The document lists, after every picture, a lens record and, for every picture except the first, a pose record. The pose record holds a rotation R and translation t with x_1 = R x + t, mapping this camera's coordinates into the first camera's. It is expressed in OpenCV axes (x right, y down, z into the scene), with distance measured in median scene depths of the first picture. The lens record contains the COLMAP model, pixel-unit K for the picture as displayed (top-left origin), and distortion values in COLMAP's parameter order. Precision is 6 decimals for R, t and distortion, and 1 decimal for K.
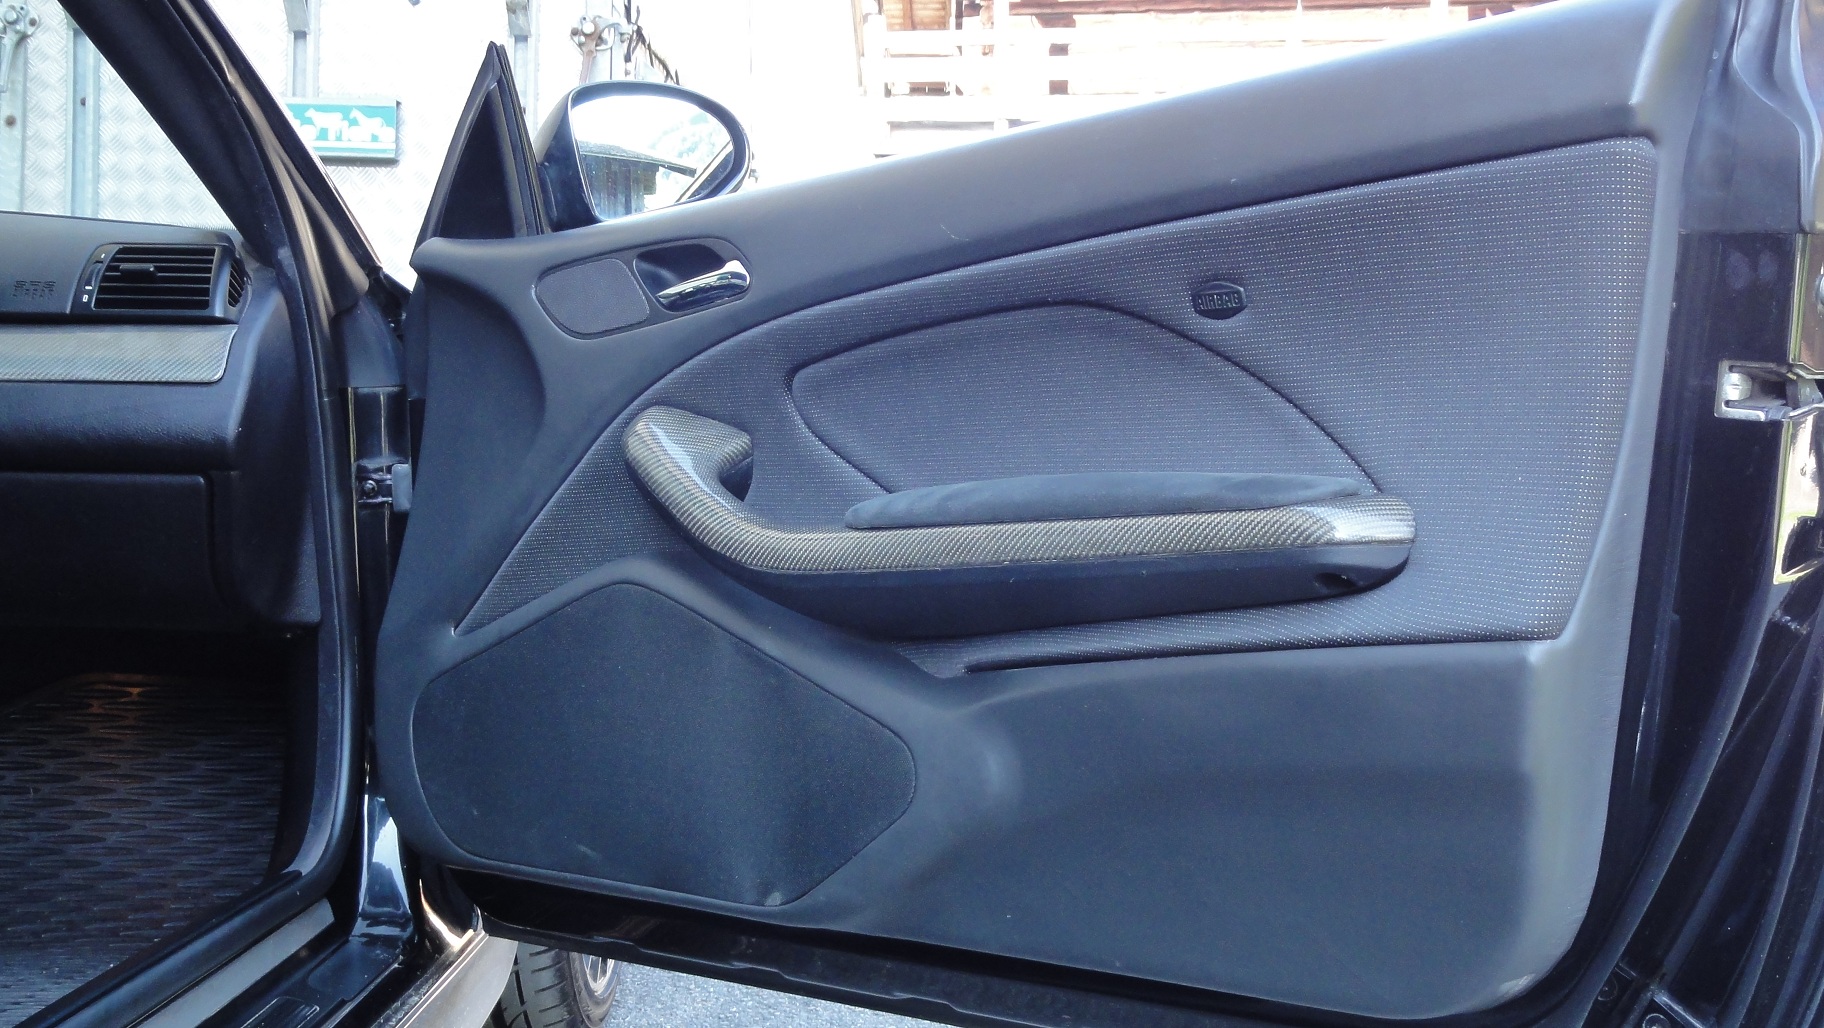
lens RADIAL K [[2242.5, 0, 919.3], [0, 2242.5, 506.8], [0, 0, 1]] dist [-0.090987, 0.000000]
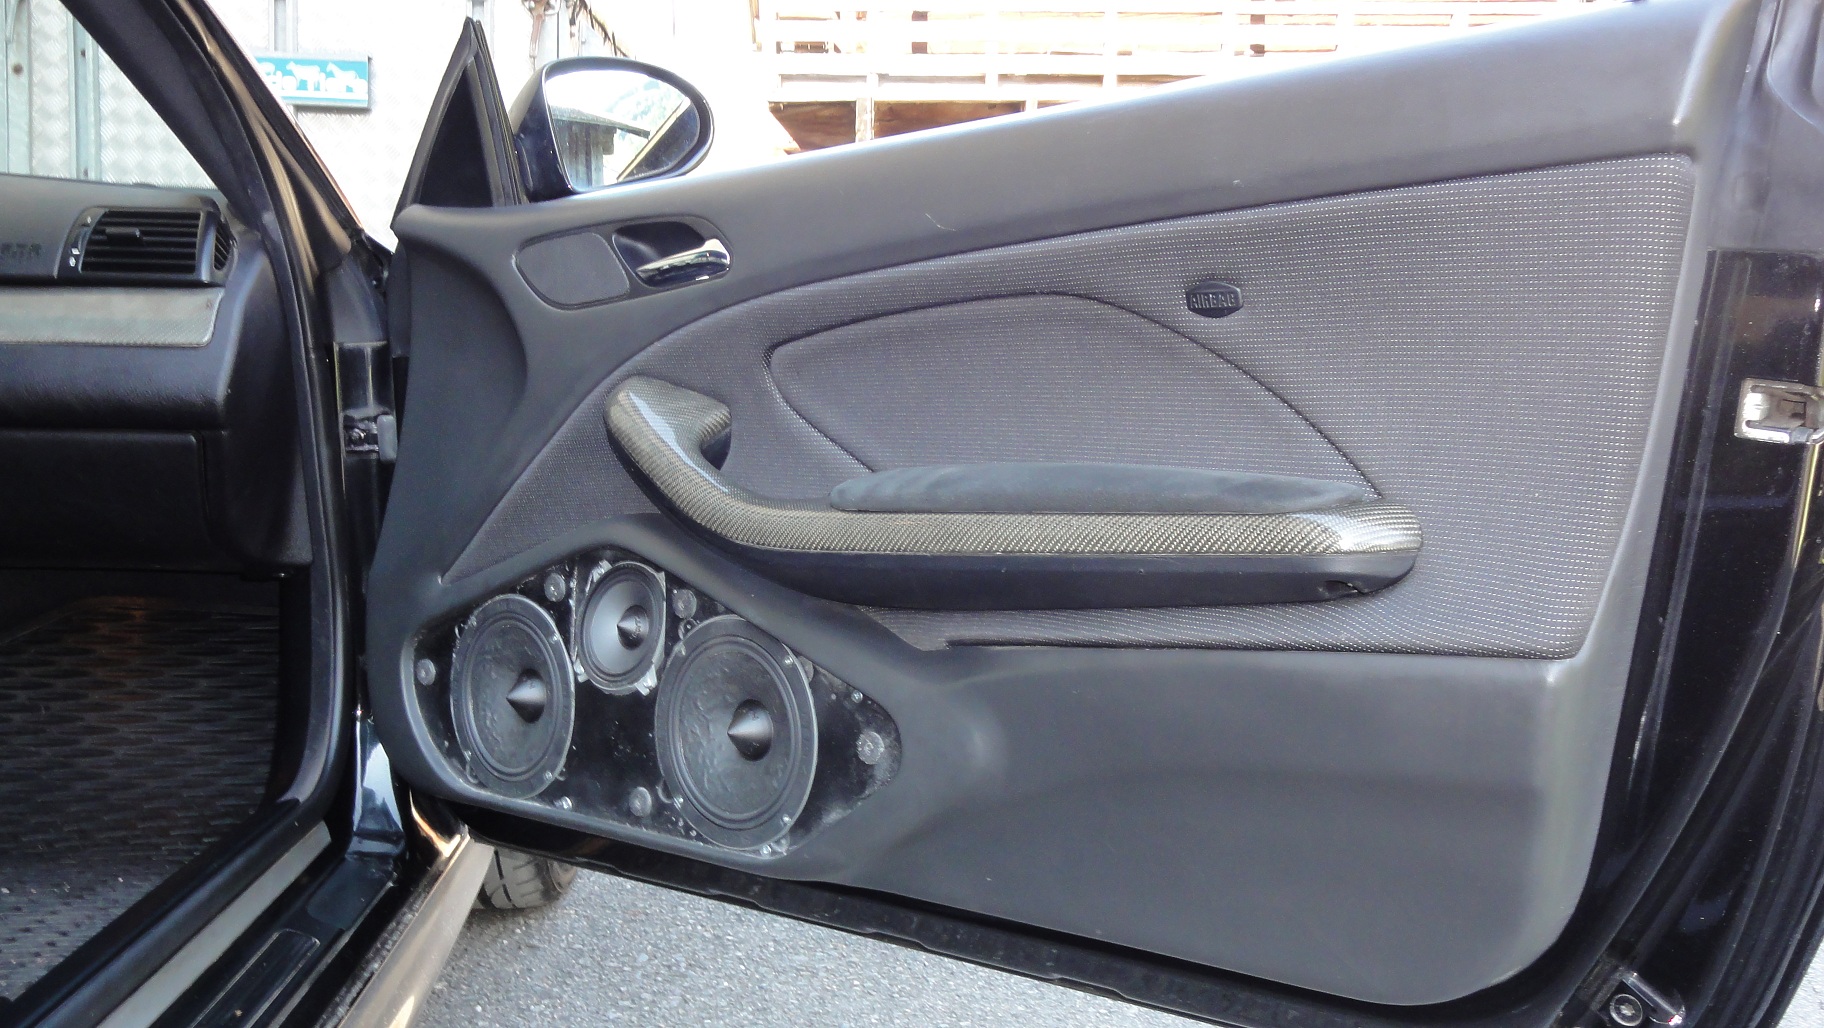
lens RADIAL K [[1730.0, 0, 909.7], [0, 1730.0, 515.1], [0, 0, 1]] dist [-0.053071, 0.000000]
pose [[0.997243, -0.001255, 0.074191, -0.047755], [-0.004945, 0.996510, 0.083329, -0.046001], [-0.074037, -0.083466, 0.993756, 0.174690]]
